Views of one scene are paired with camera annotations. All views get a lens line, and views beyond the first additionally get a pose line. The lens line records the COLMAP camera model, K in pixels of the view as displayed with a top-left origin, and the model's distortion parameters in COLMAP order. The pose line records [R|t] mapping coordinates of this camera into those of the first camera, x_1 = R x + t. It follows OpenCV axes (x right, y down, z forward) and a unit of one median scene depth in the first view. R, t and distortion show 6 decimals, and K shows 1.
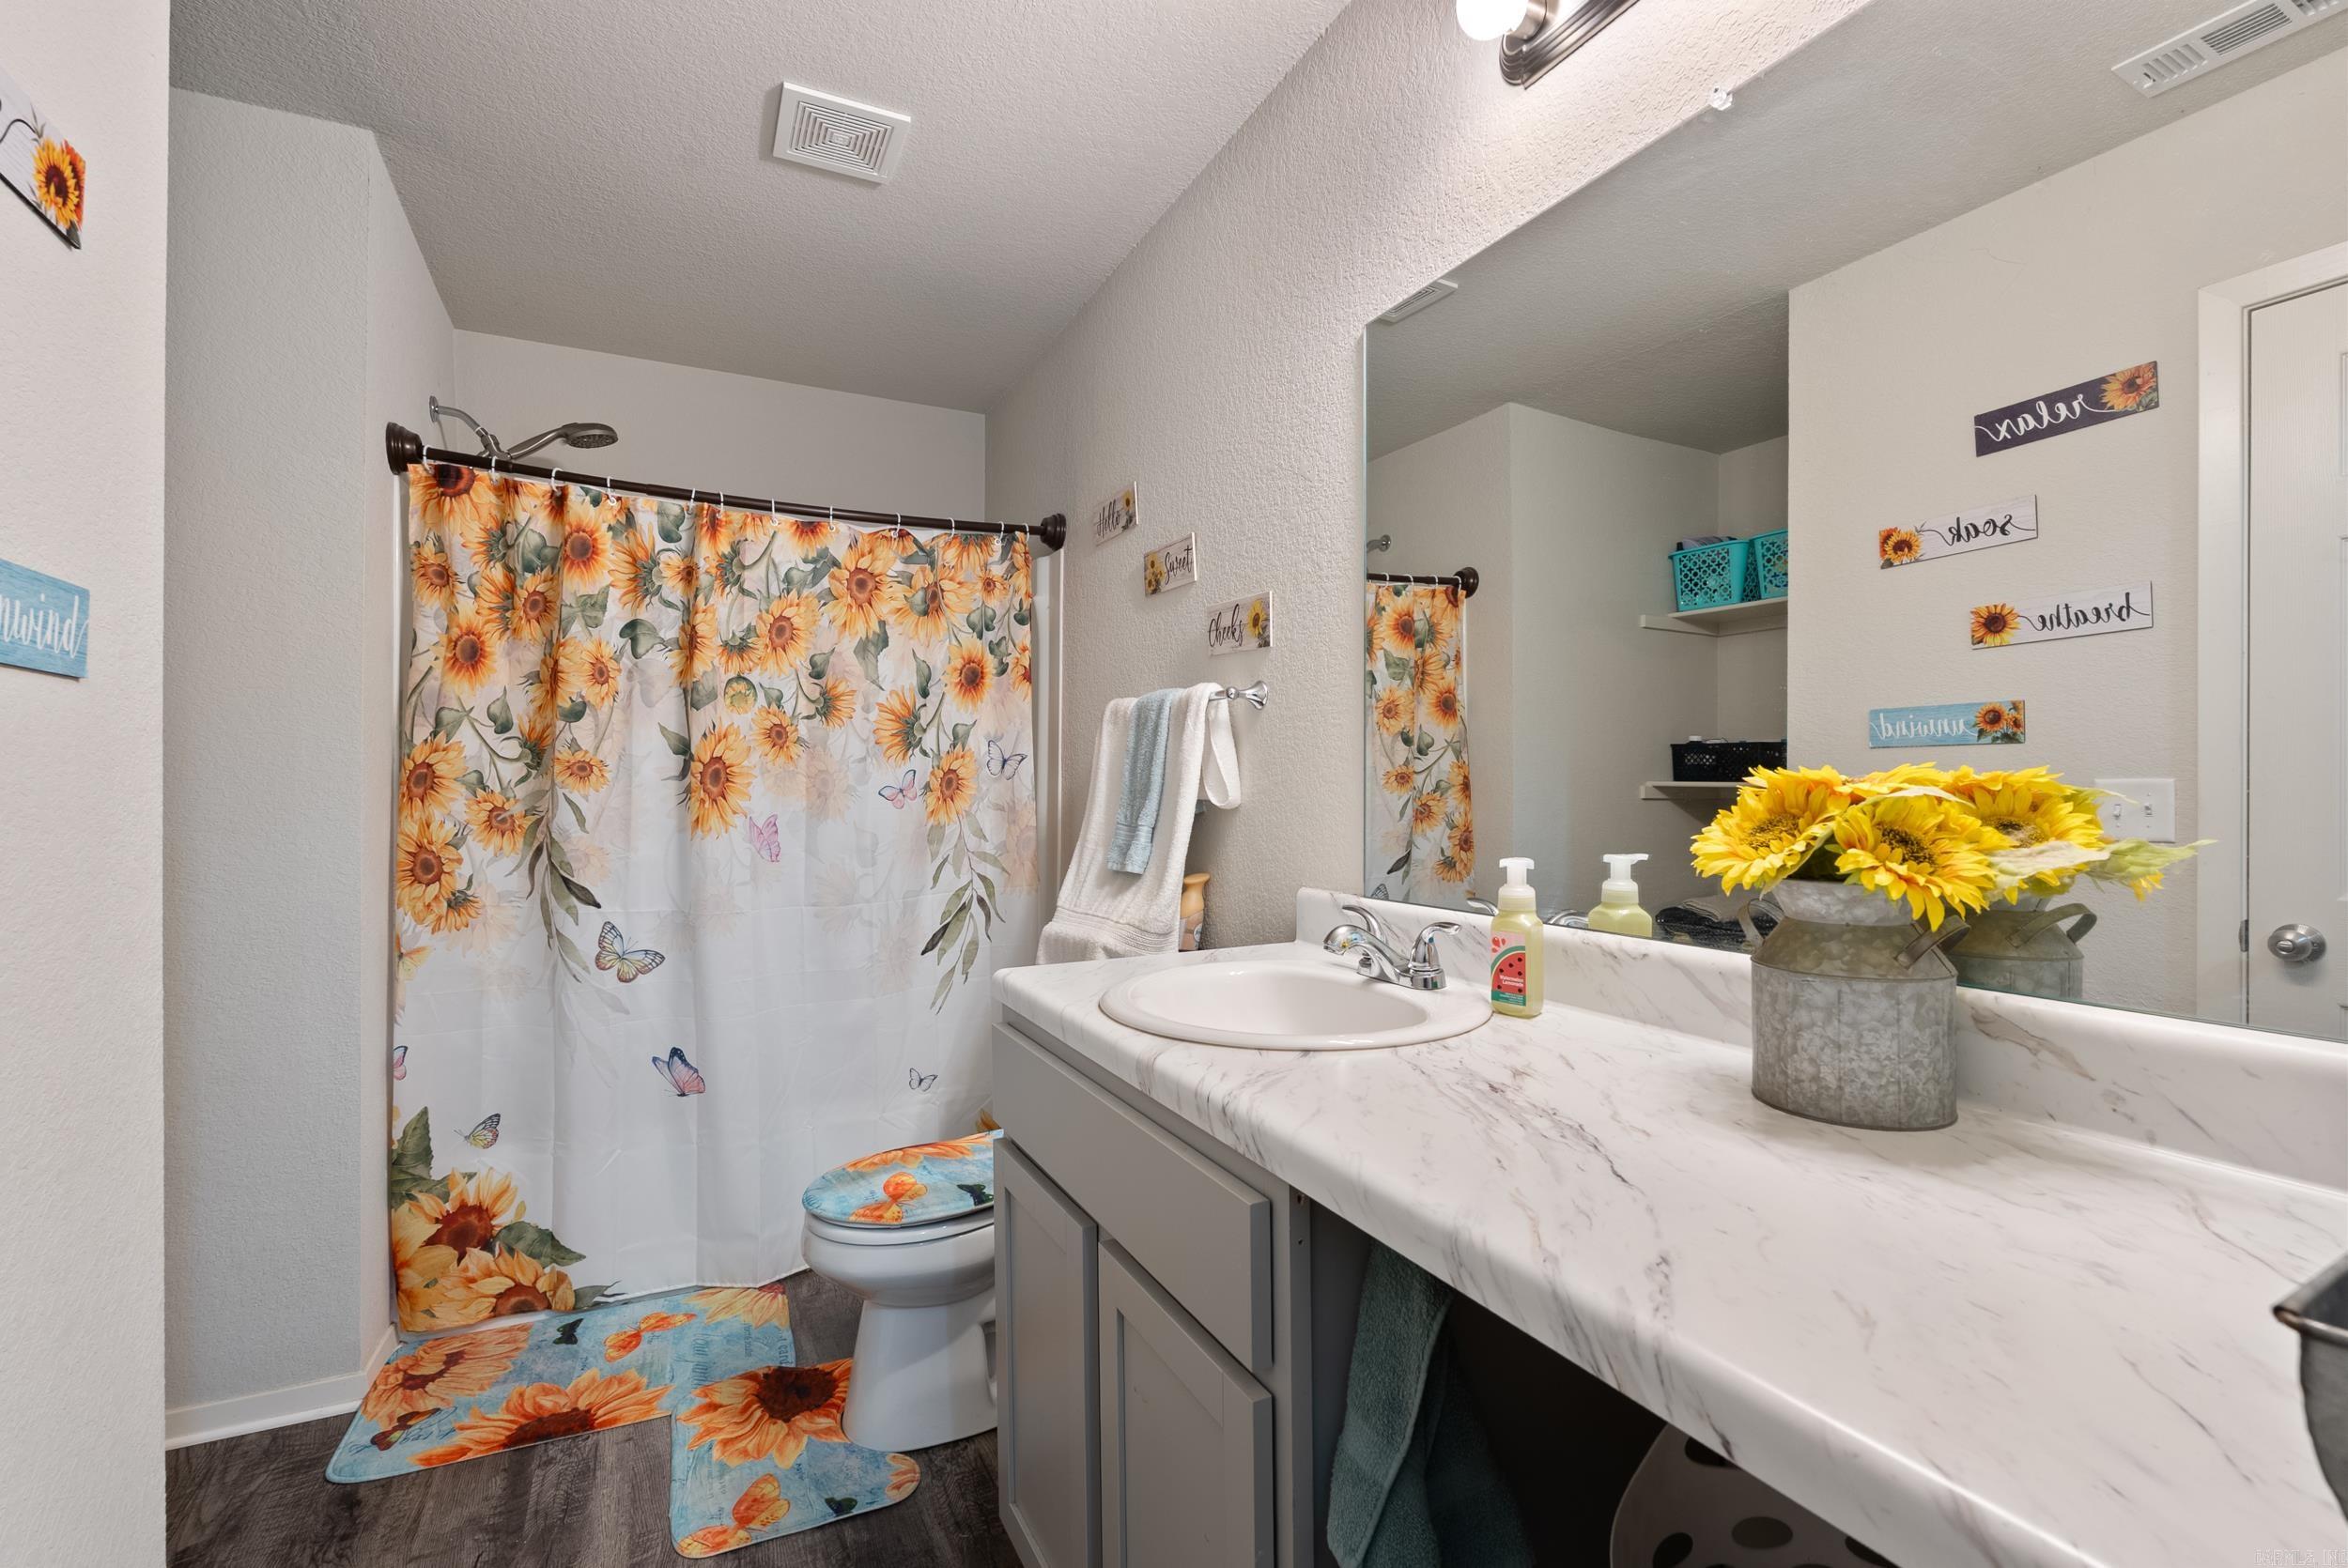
lens RADIAL K [[1049.2, 0, 1181.3], [0, 1049.2, 791.5], [0, 0, 1]] dist [-0.003847, -0.000001]
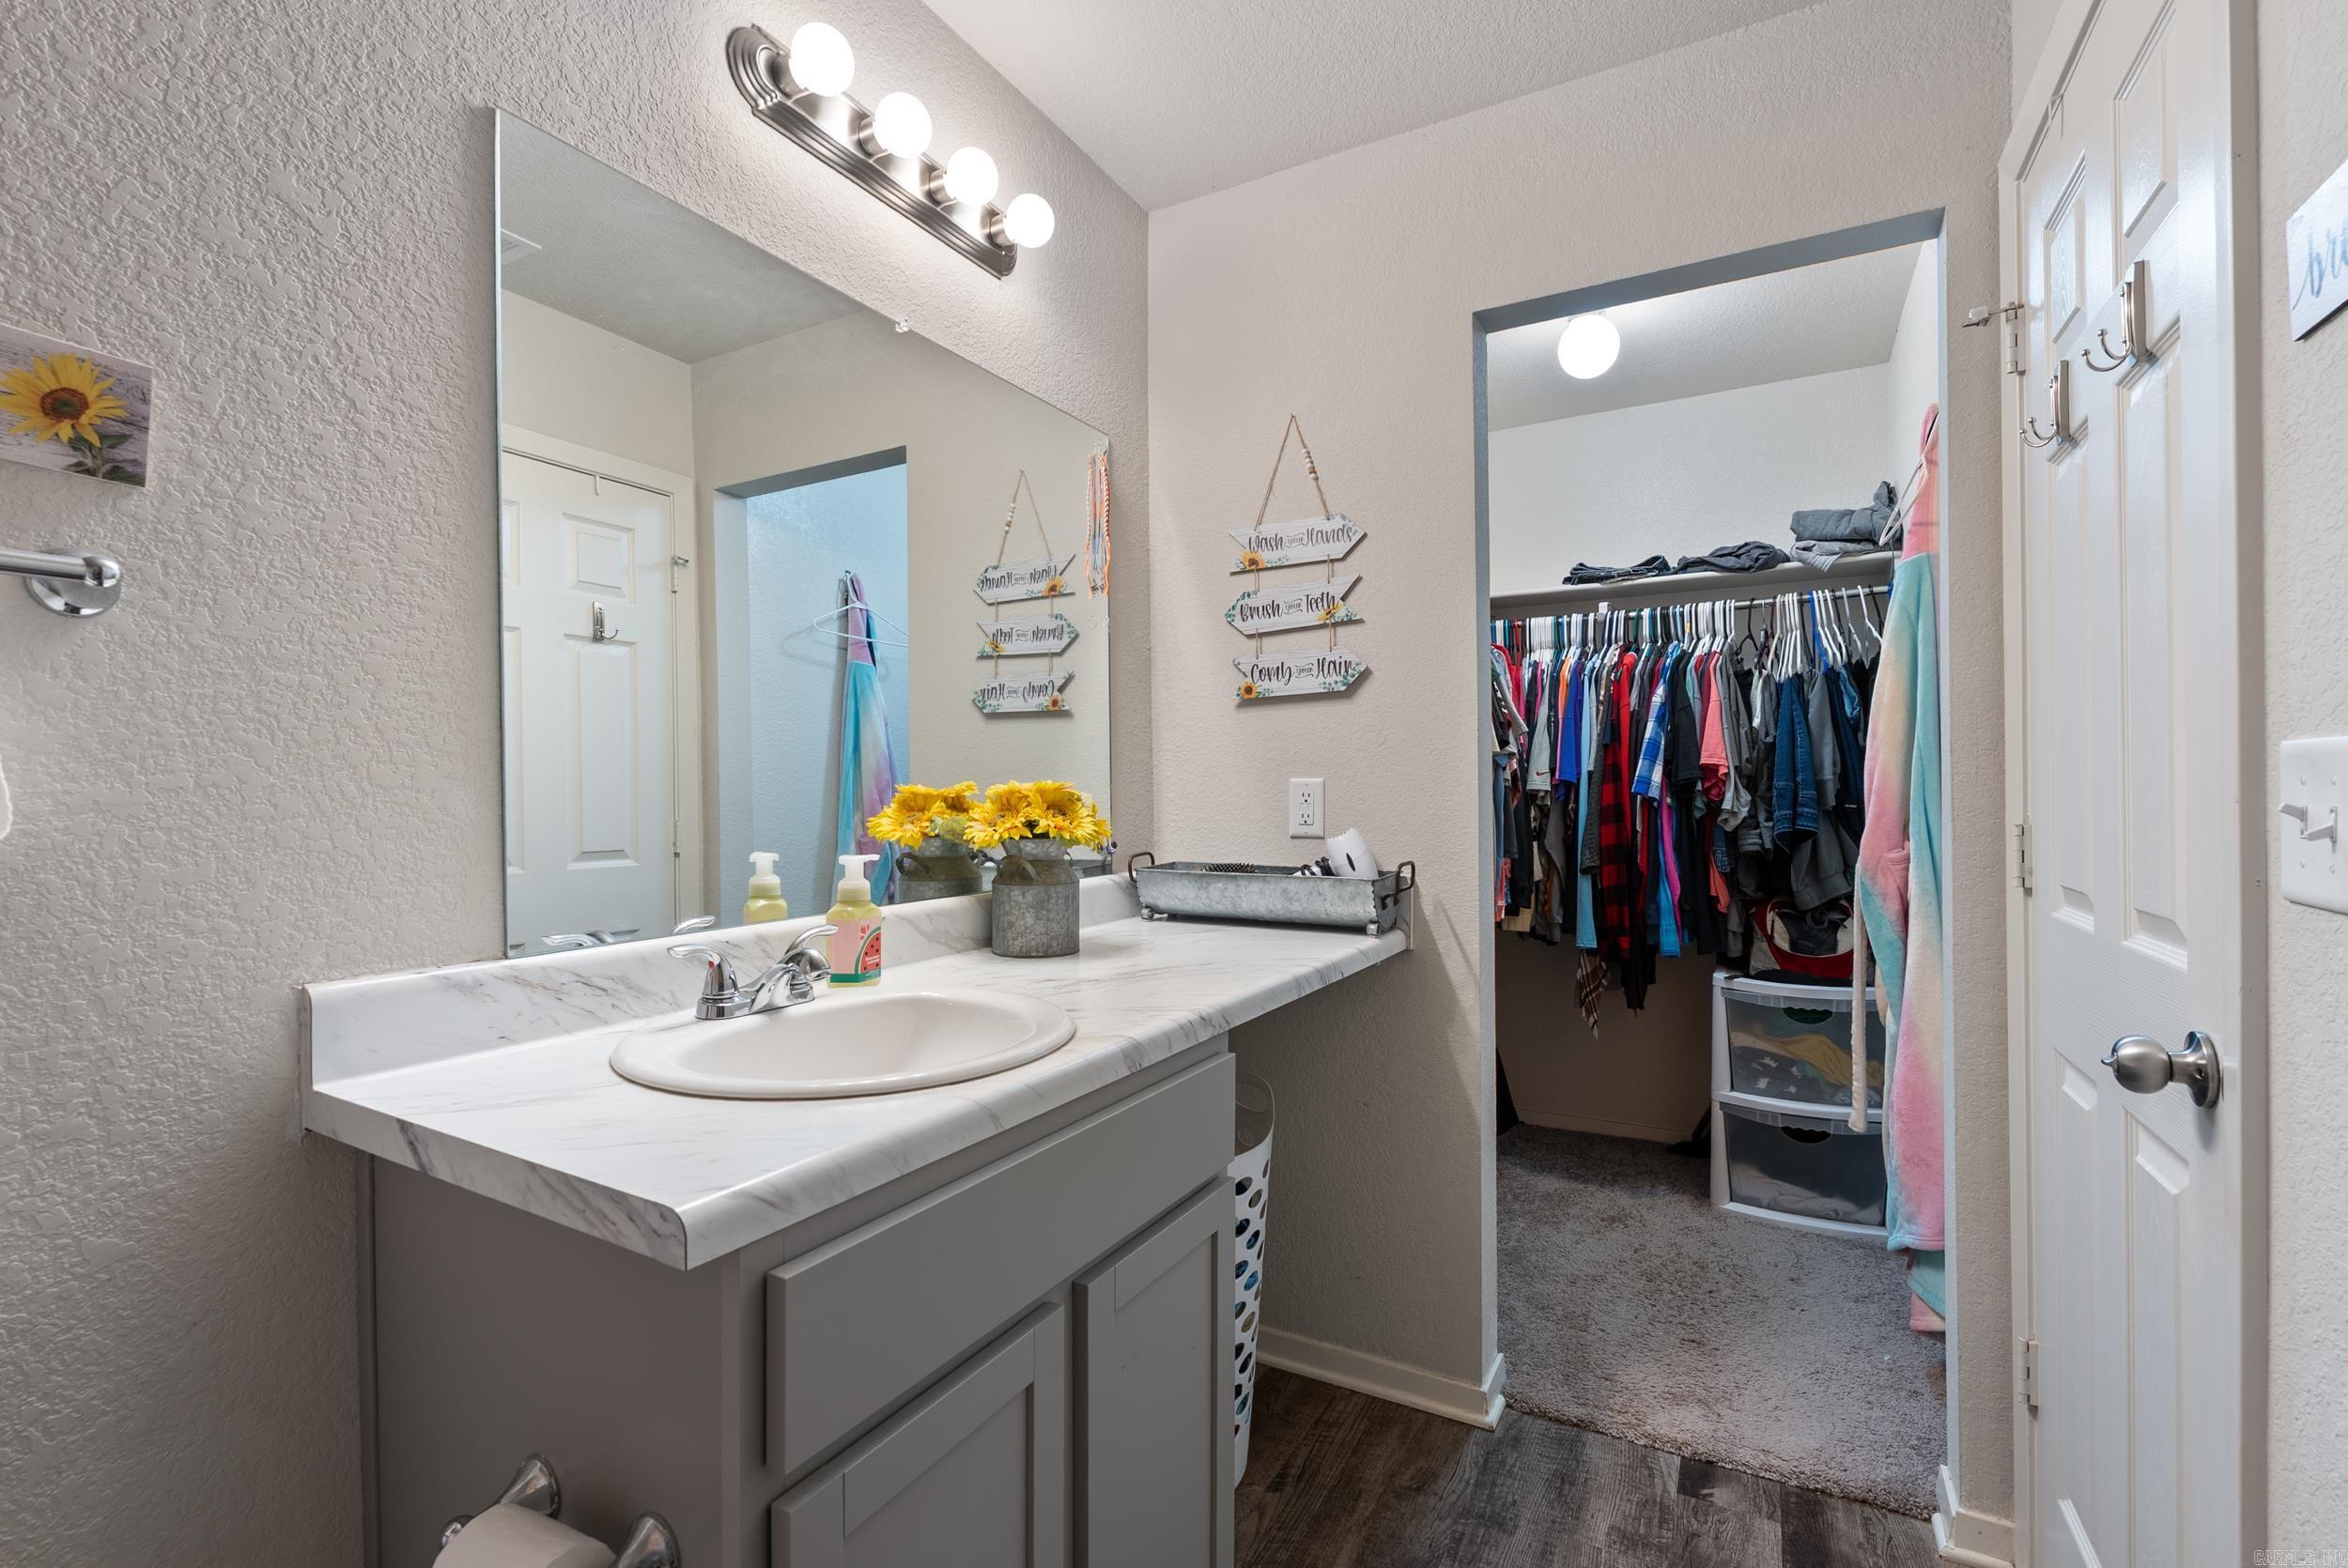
lens RADIAL K [[1049.2, 0, 1181.3], [0, 1049.2, 791.5], [0, 0, 1]] dist [-0.003847, -0.000001]
pose [[-0.565067, -0.001609, 0.825044, -0.539819], [0.004757, 0.999975, 0.005208, -0.007124], [-0.825032, 0.006868, -0.565045, 0.883030]]
